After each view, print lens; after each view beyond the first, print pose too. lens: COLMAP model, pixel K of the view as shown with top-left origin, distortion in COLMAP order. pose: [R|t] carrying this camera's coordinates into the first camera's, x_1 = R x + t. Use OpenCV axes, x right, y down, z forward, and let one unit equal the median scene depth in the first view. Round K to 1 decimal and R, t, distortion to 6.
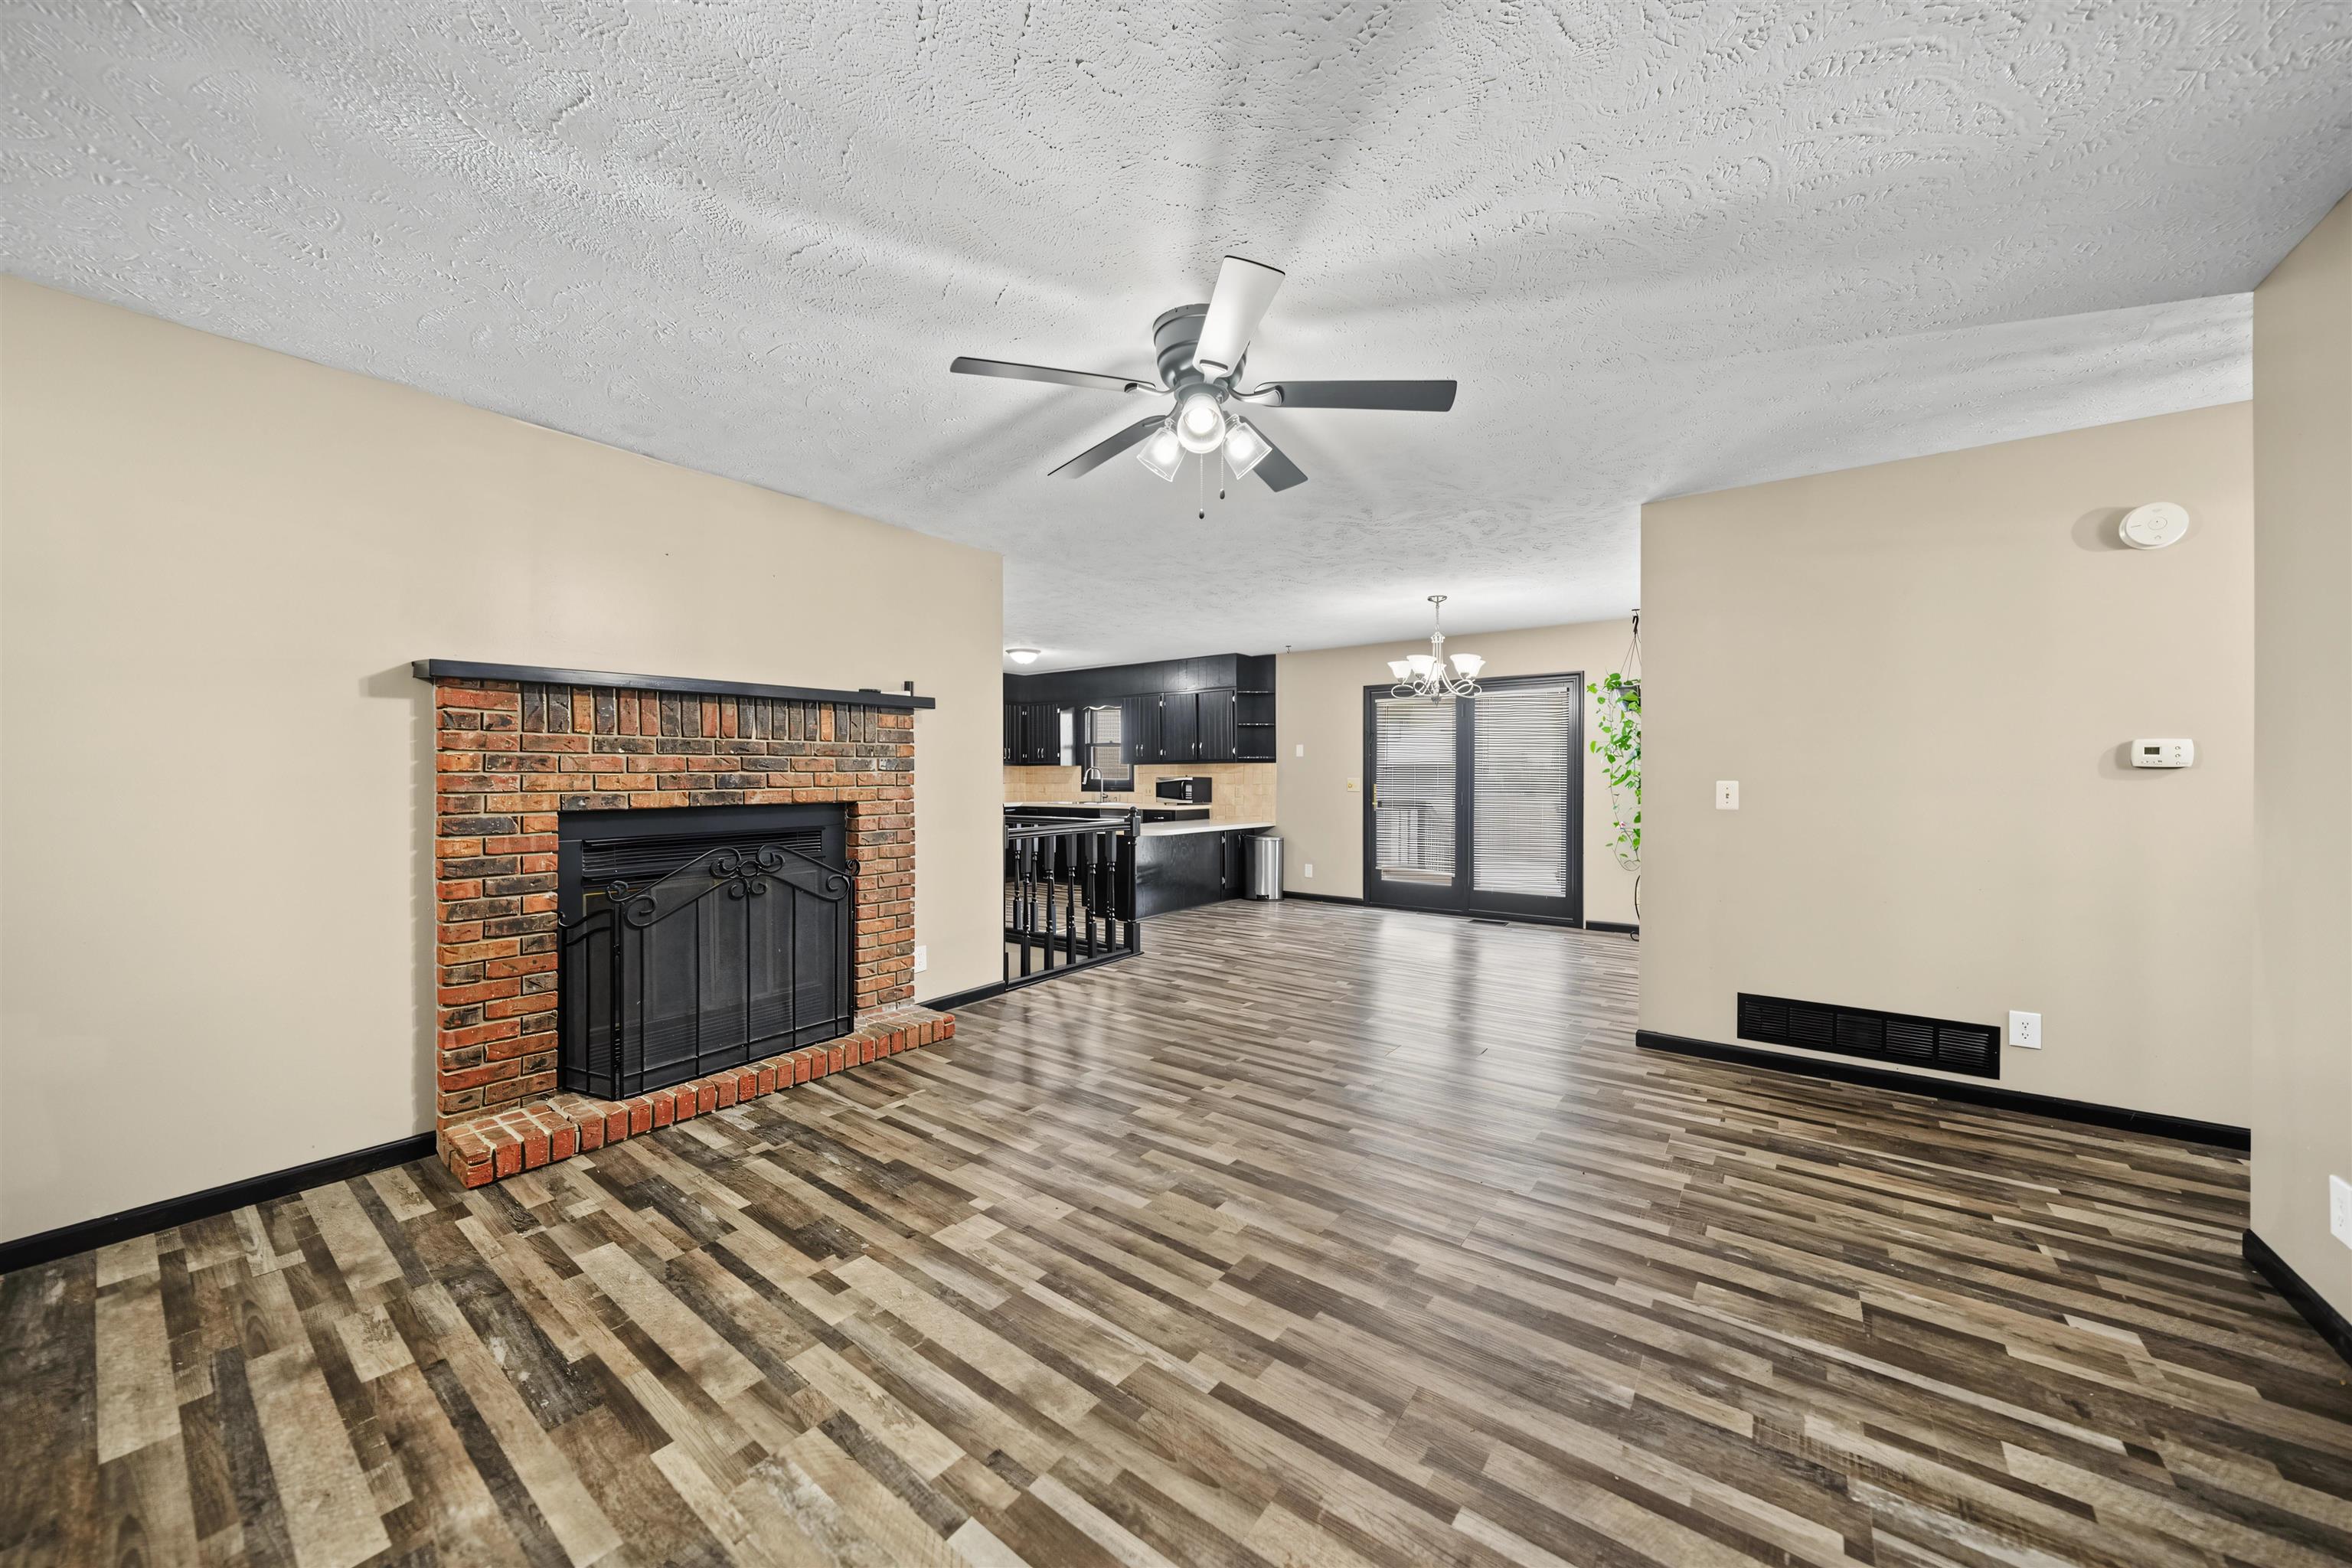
lens RADIAL K [[819.7, 0, 1174.8], [0, 819.7, 777.6], [0, 0, 1]] dist [-0.000438, -0.000054]
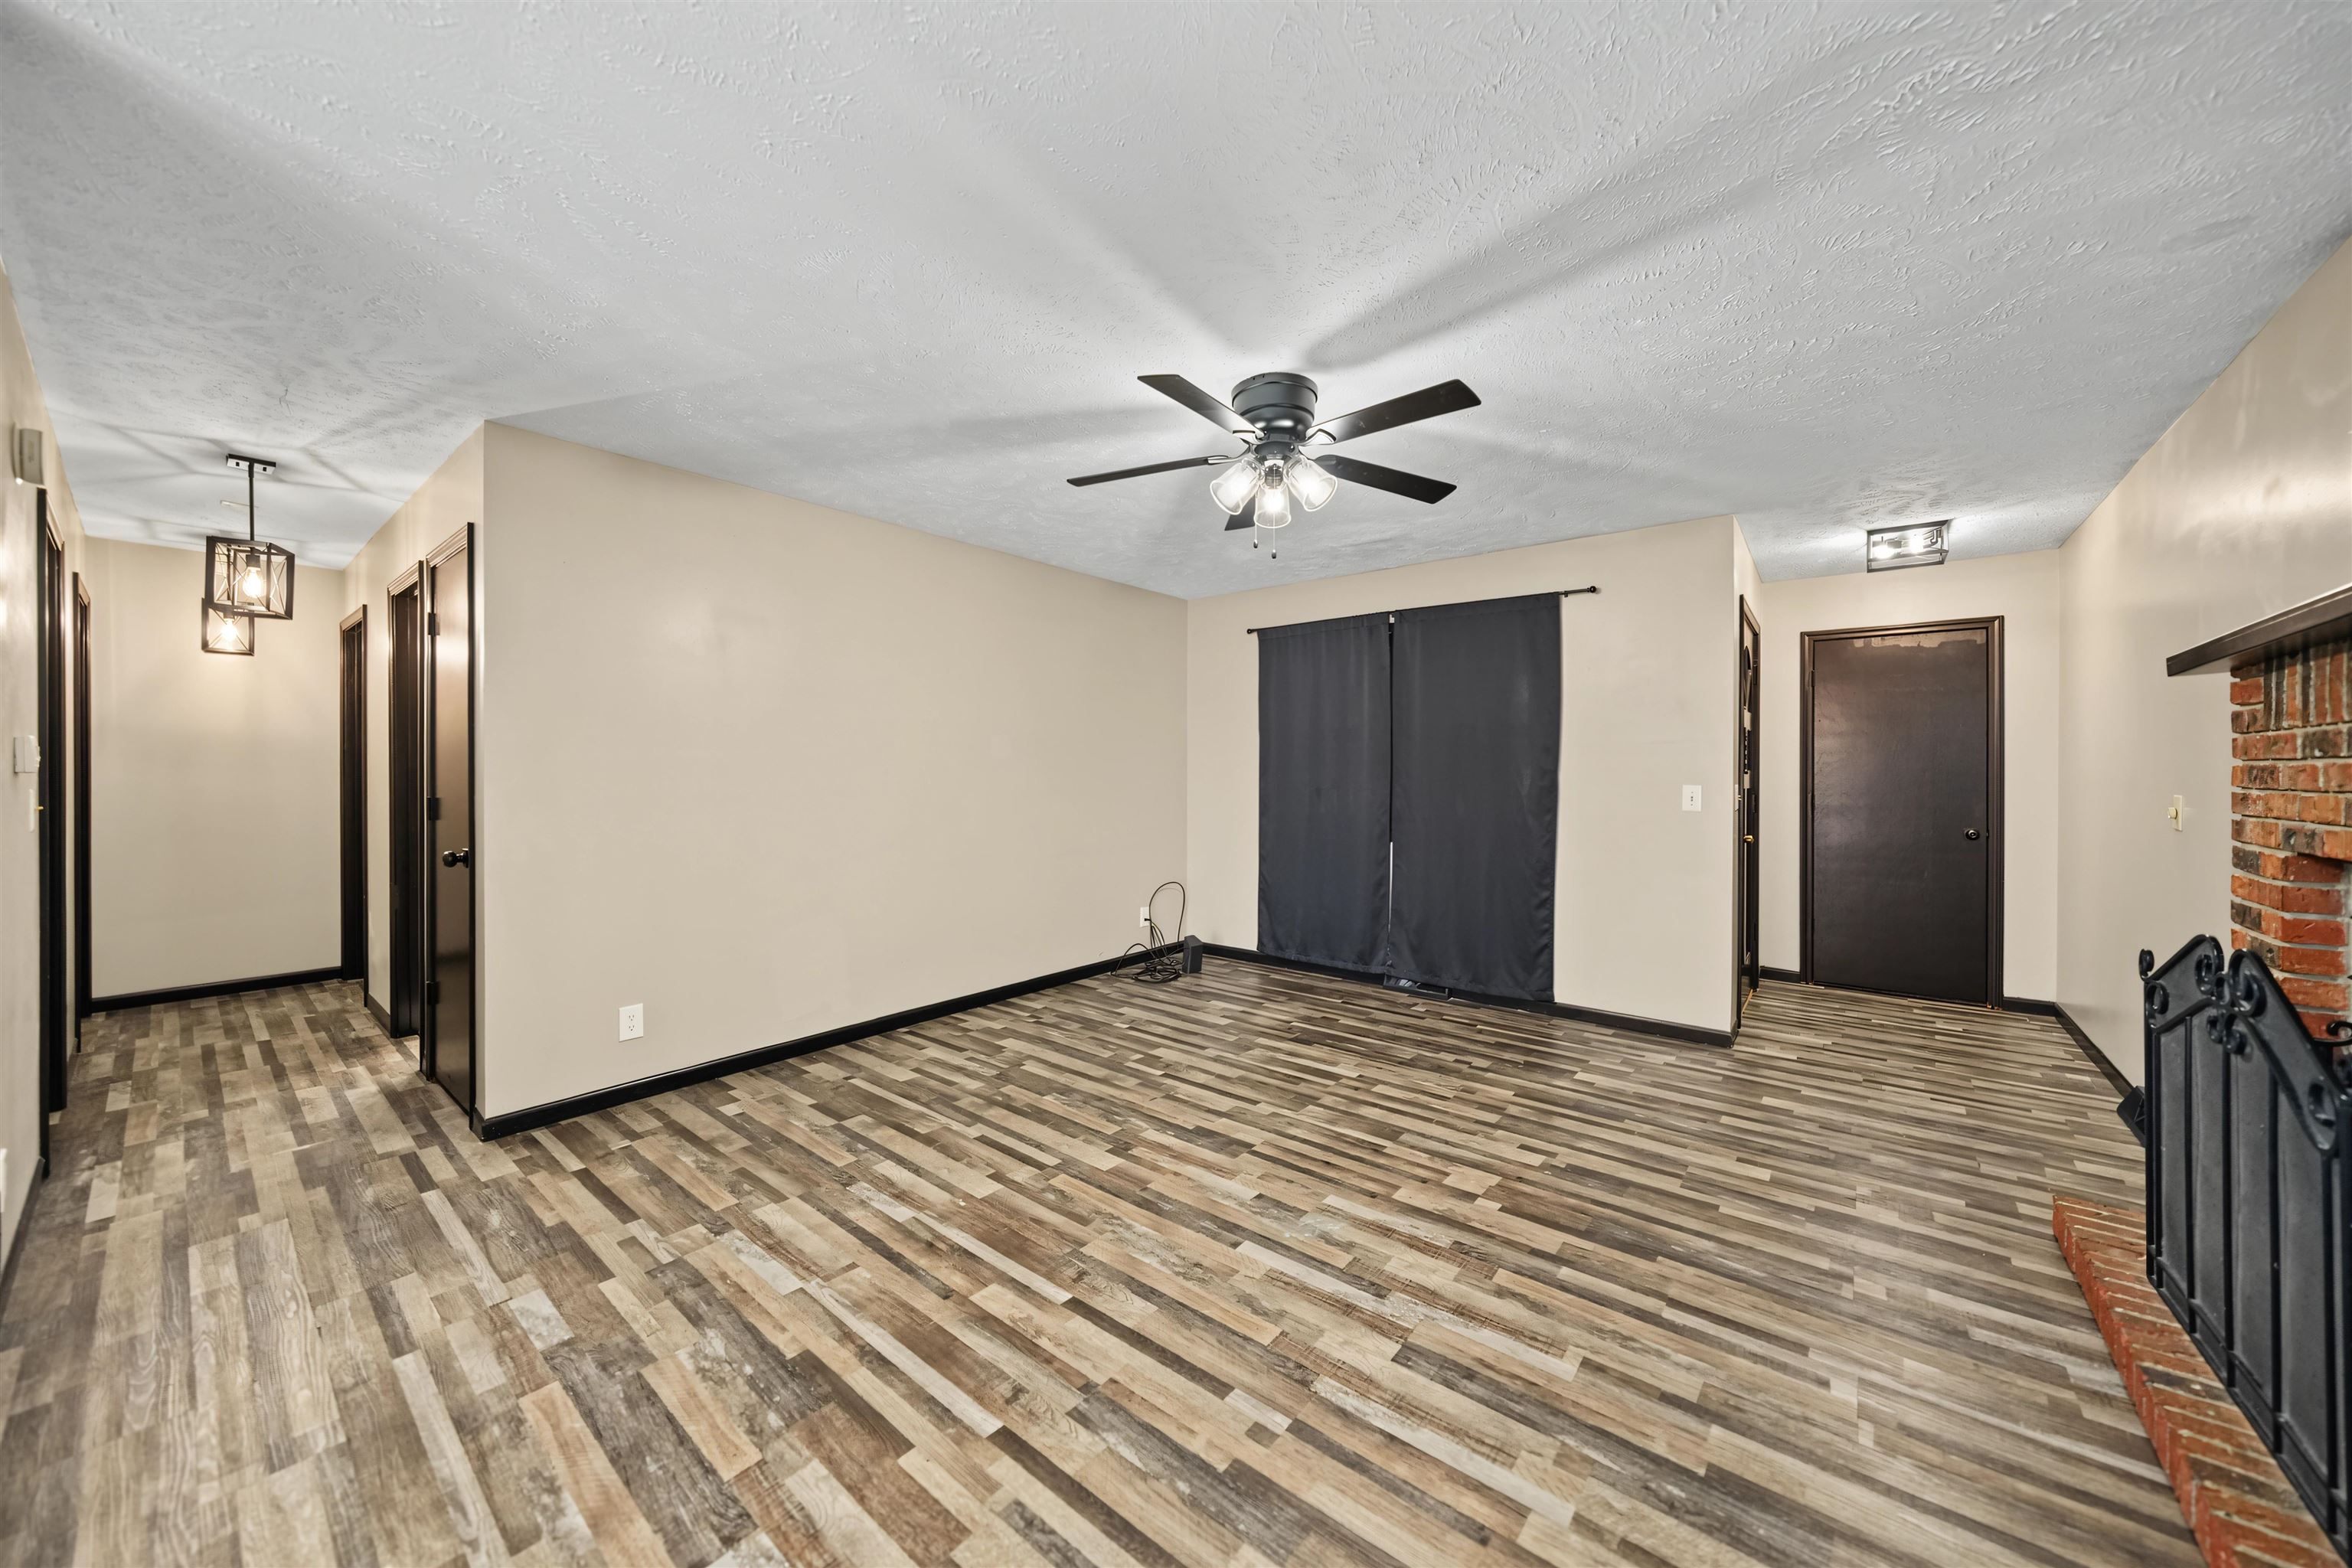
lens RADIAL K [[819.7, 0, 1176.2], [0, 819.7, 774.4], [0, 0, 1]] dist [-0.000438, -0.000054]
pose [[-0.999138, -0.004664, 0.041249, 0.132799], [-0.004373, 0.999965, 0.007152, -0.028063], [-0.041281, 0.006965, -0.999123, 2.357026]]
